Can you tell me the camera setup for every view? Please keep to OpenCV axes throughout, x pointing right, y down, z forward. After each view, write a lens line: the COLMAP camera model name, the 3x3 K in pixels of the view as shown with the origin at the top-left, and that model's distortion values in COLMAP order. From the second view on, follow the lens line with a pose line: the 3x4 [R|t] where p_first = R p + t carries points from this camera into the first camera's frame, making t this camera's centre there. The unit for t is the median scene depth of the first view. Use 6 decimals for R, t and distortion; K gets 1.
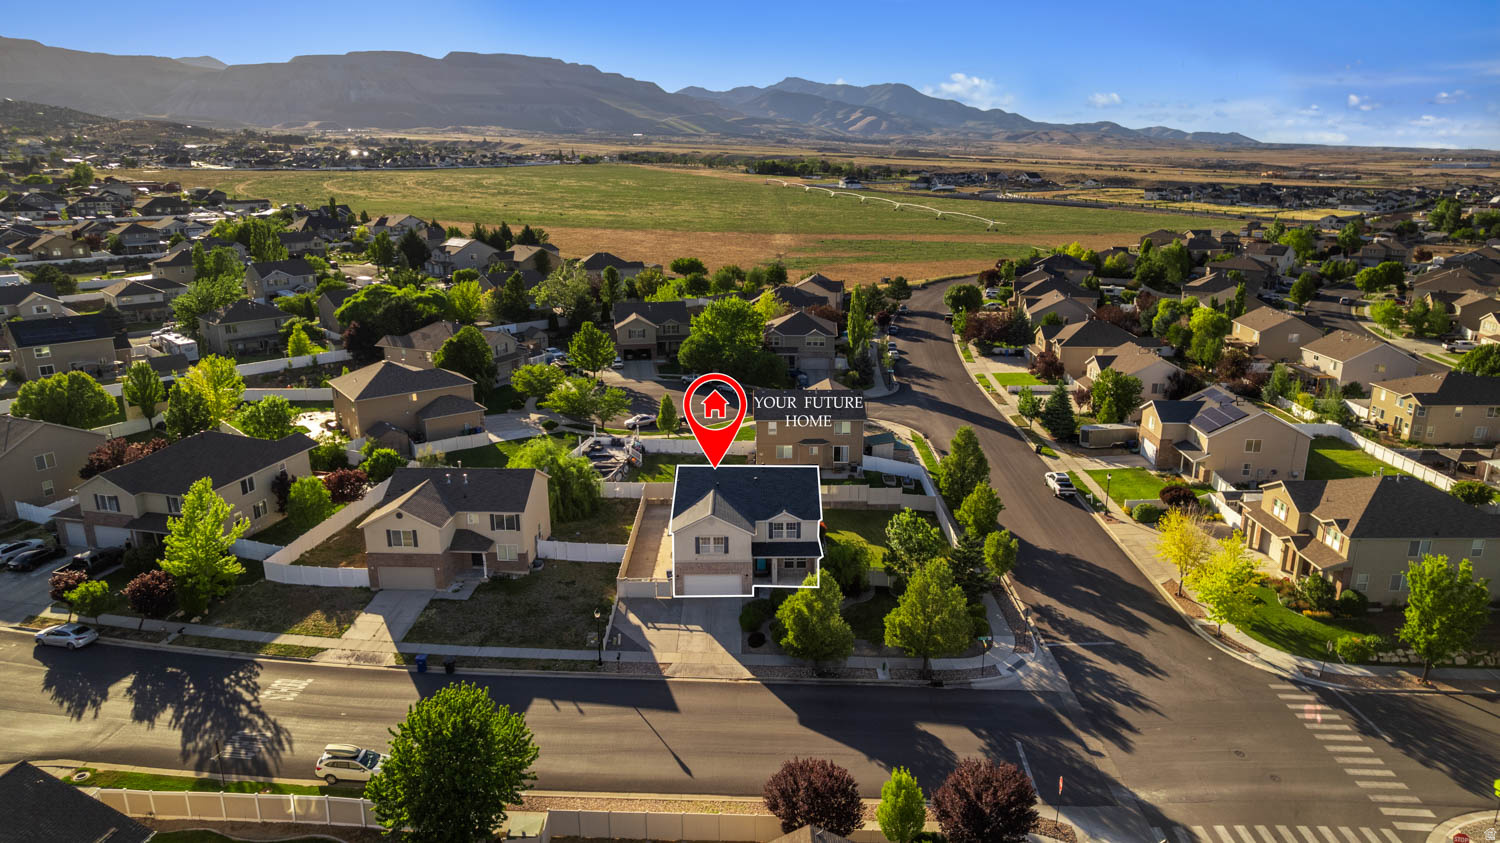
lens RADIAL K [[959.1, 0, 752.6], [0, 959.1, 428.6], [0, 0, 1]] dist [-0.075529, 0.066792]
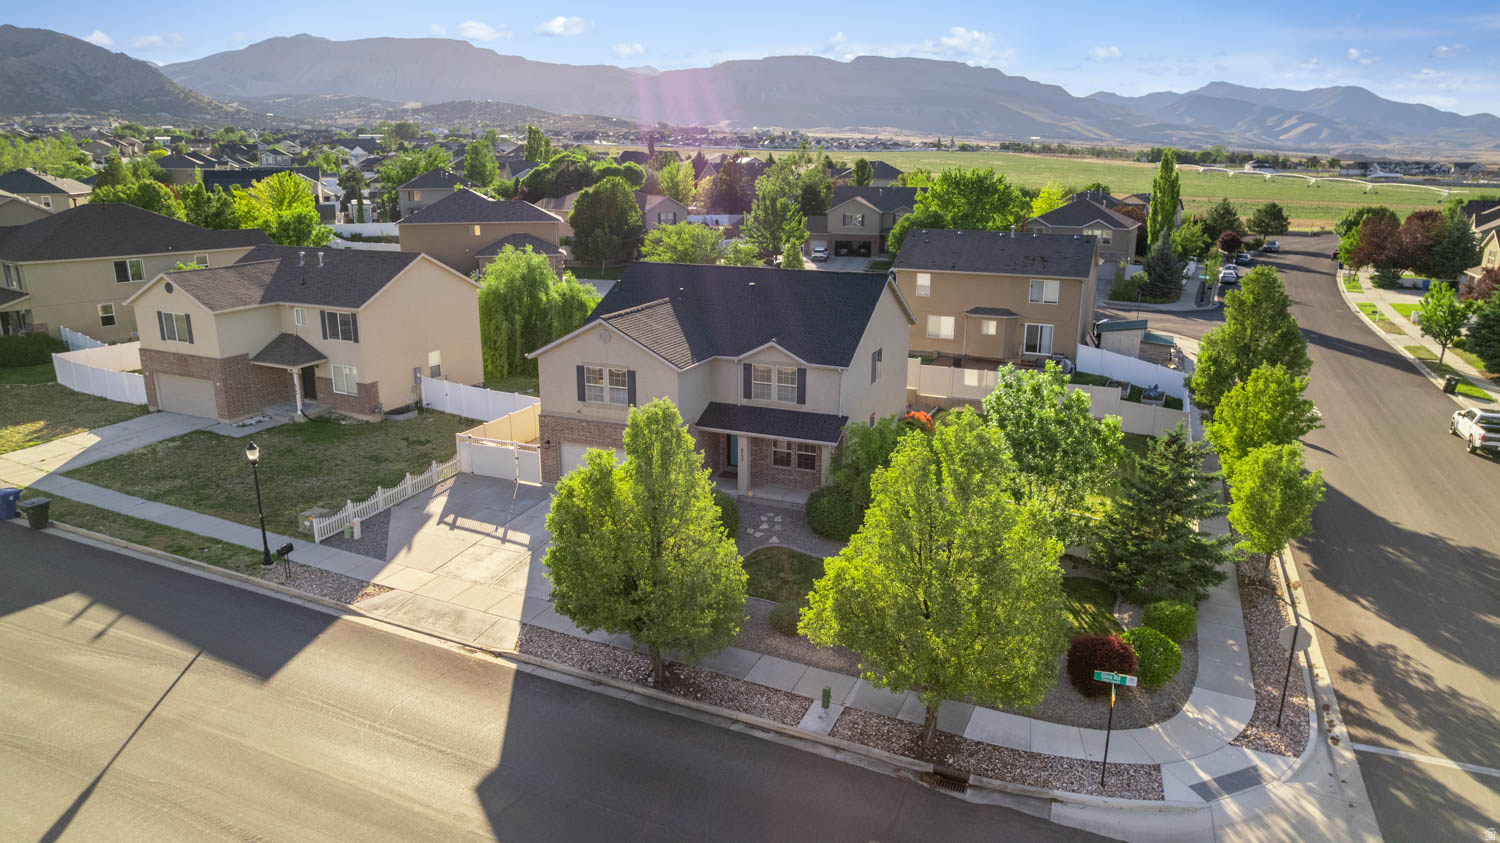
lens RADIAL K [[959.1, 0, 752.6], [0, 959.1, 428.6], [0, 0, 1]] dist [-0.075529, 0.066792]
pose [[0.922213, 0.114392, -0.369375, 0.199808], [-0.117033, 0.993010, 0.015332, 0.120448], [0.368547, 0.029090, 0.929154, 0.540066]]
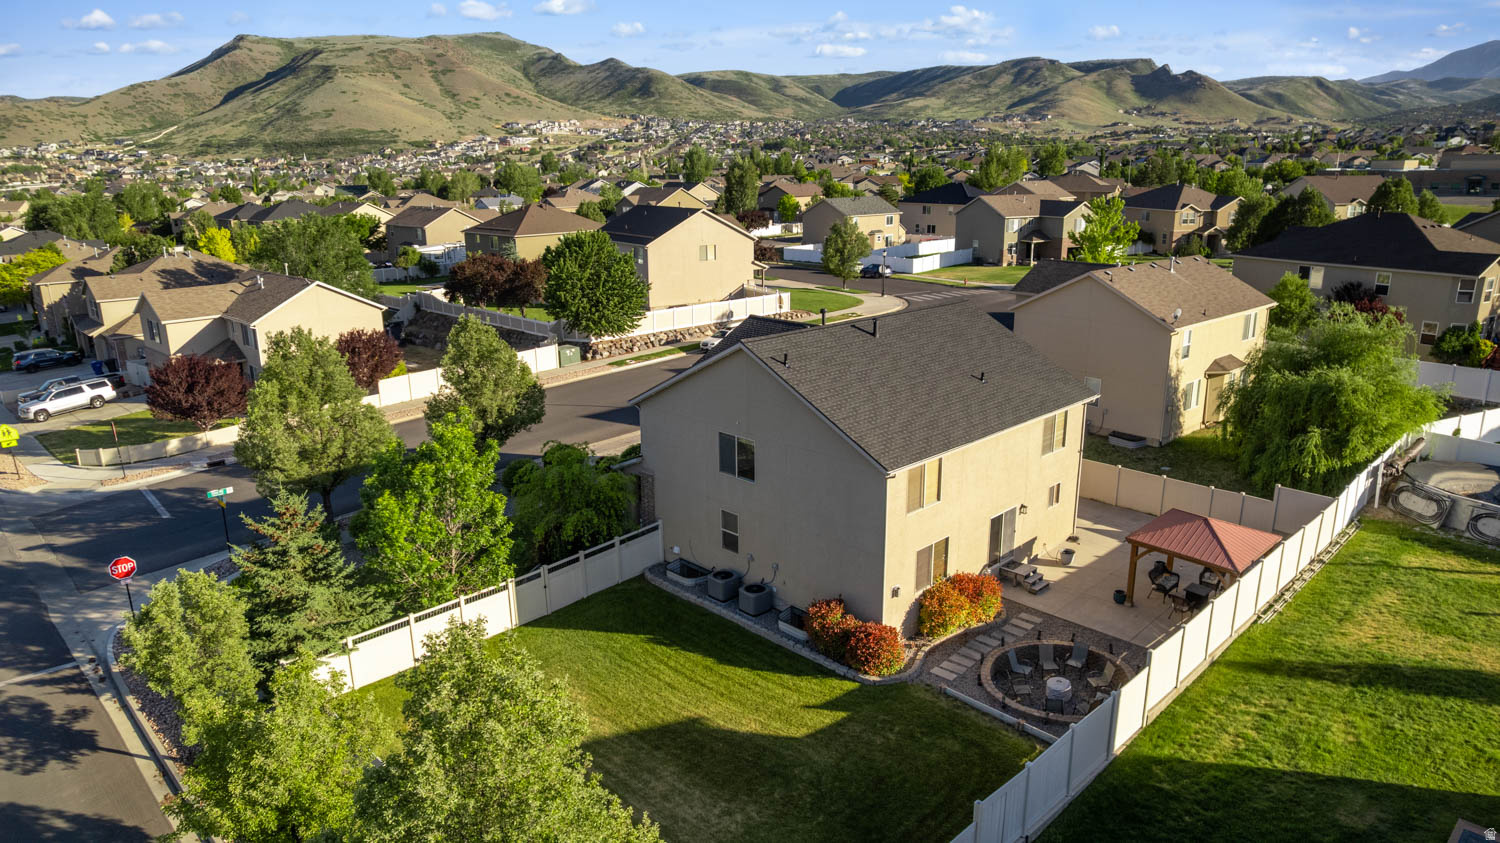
lens RADIAL K [[959.1, 0, 752.6], [0, 959.1, 428.6], [0, 0, 1]] dist [-0.075529, 0.066792]
pose [[-0.715481, 0.208519, -0.666788, 0.316247], [-0.164508, 0.877298, 0.450871, -0.090623], [0.678987, 0.432282, -0.593388, 1.268238]]
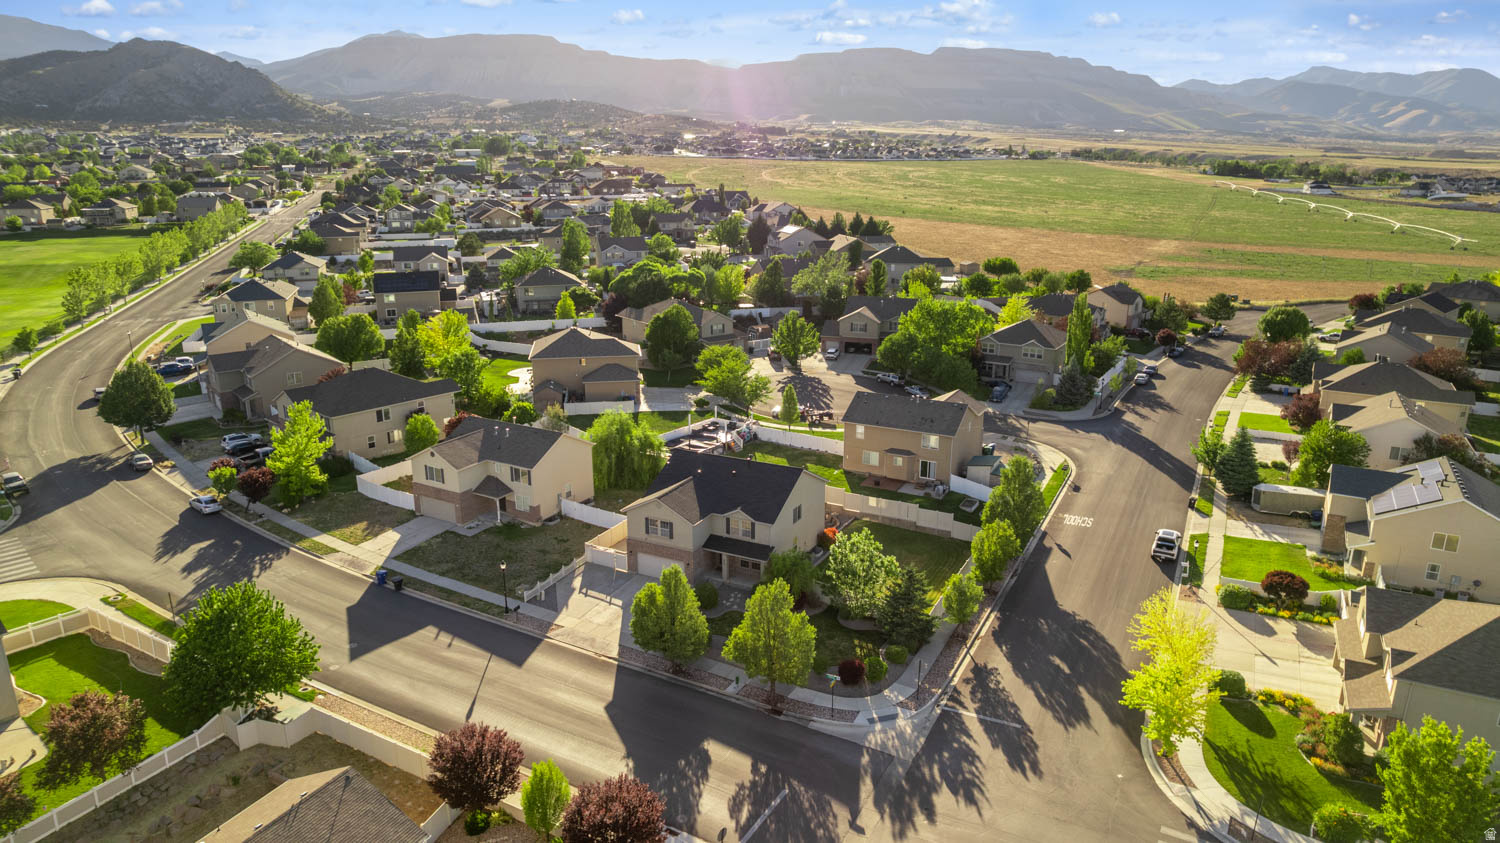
lens RADIAL K [[959.1, 0, 752.6], [0, 959.1, 428.6], [0, 0, 1]] dist [-0.075529, 0.066792]
pose [[0.888041, 0.134935, -0.439518, 0.454647], [-0.132554, 0.990512, 0.036269, -0.031773], [0.440242, 0.026051, 0.897501, 0.117707]]
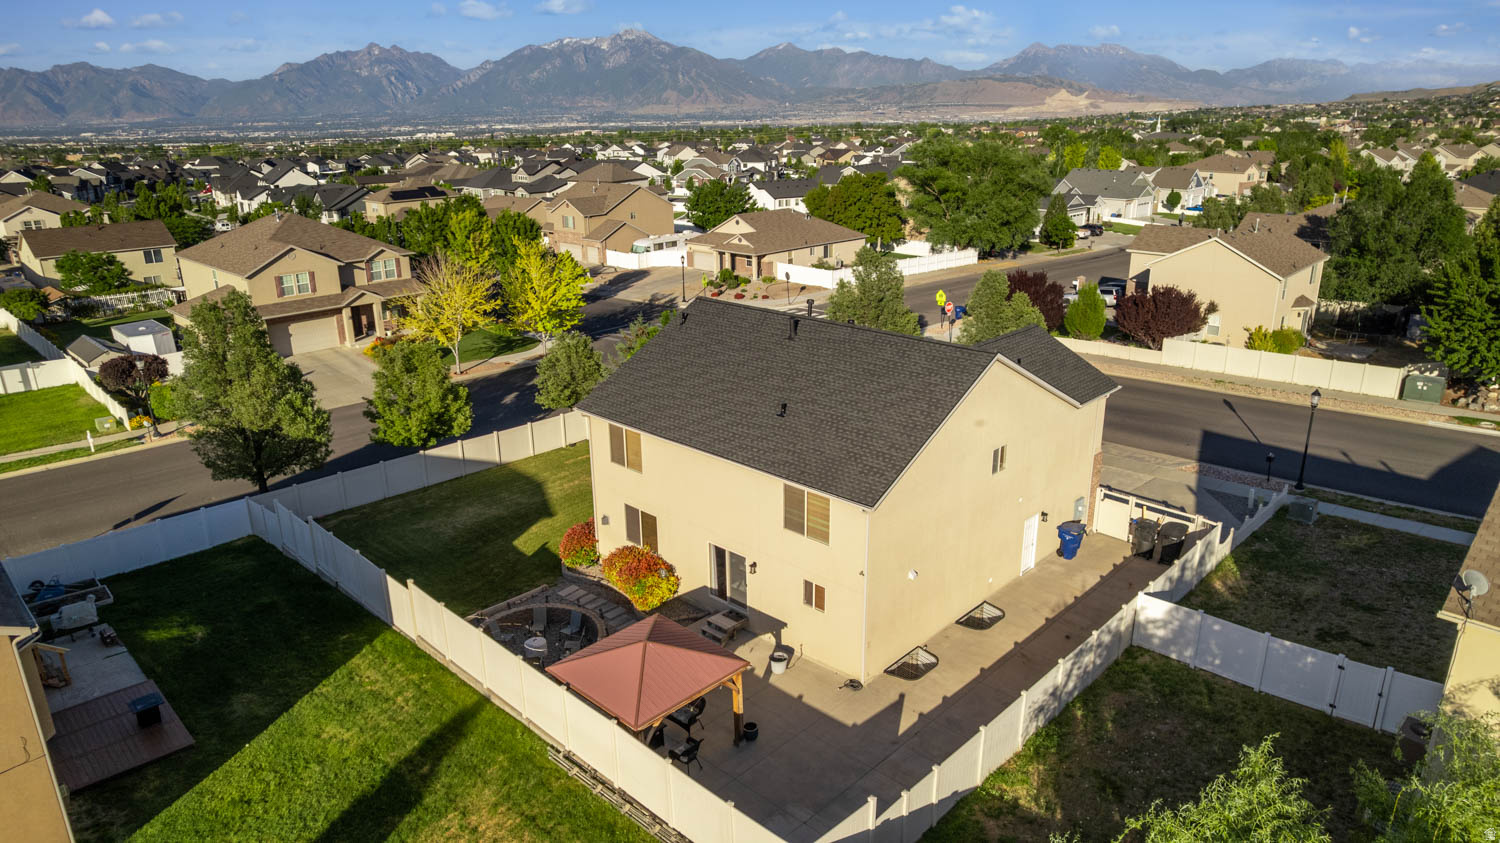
lens RADIAL K [[959.1, 0, 752.6], [0, 959.1, 428.6], [0, 0, 1]] dist [-0.075529, 0.066792]
pose [[-0.715584, -0.202049, 0.668667, -0.248698], [0.210417, 0.850441, 0.482157, -0.109279], [-0.666081, 0.485723, -0.566047, 1.294228]]
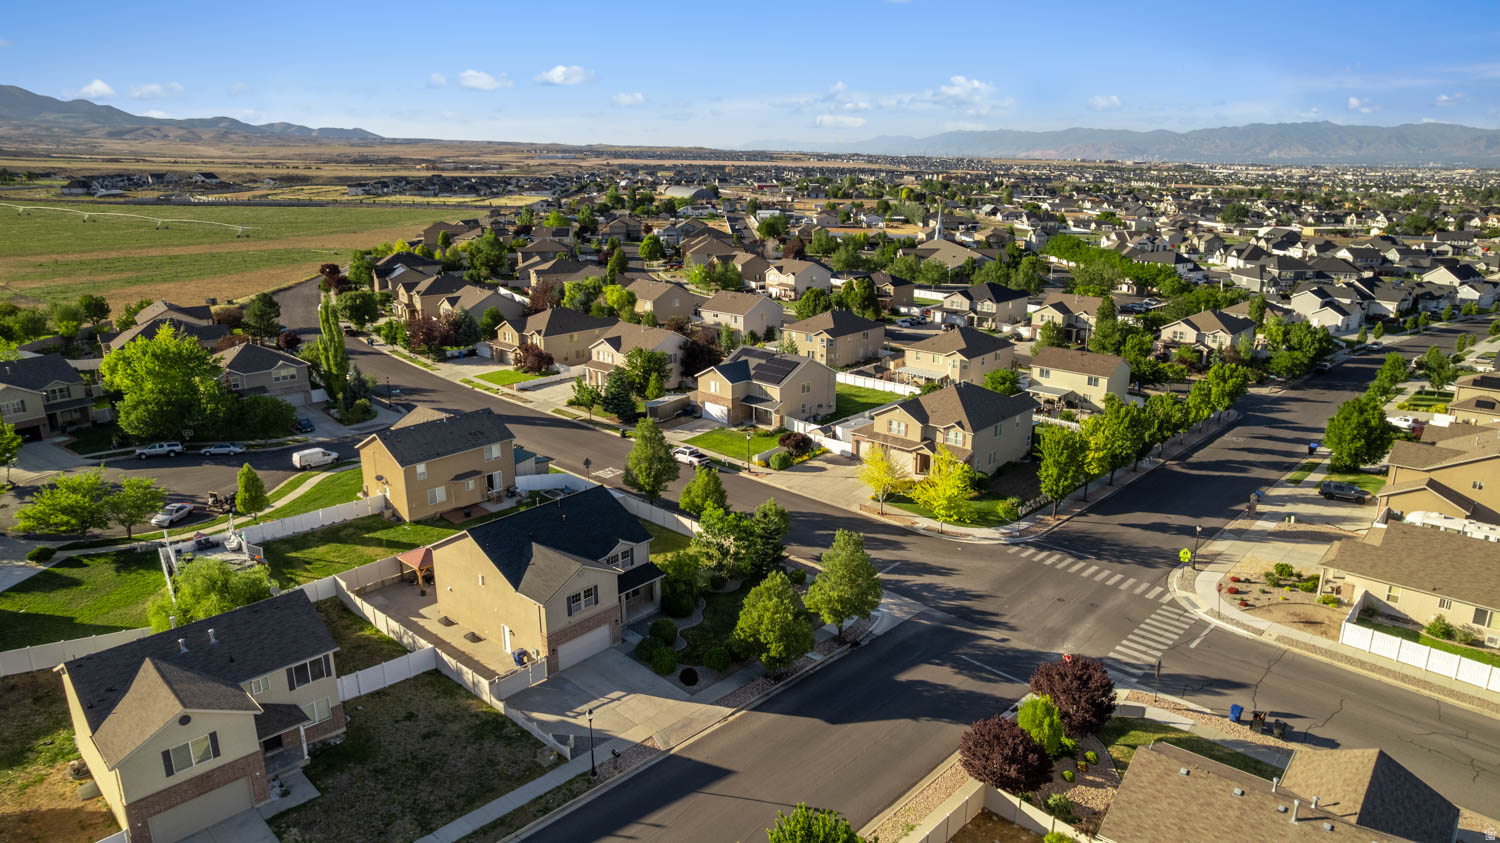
lens RADIAL K [[959.1, 0, 752.6], [0, 959.1, 428.6], [0, 0, 1]] dist [-0.075529, 0.066792]
pose [[0.670221, -0.208232, 0.712351, -0.489613], [0.205328, 0.974393, 0.091646, -0.071247], [-0.713193, 0.084842, 0.695814, 0.267783]]
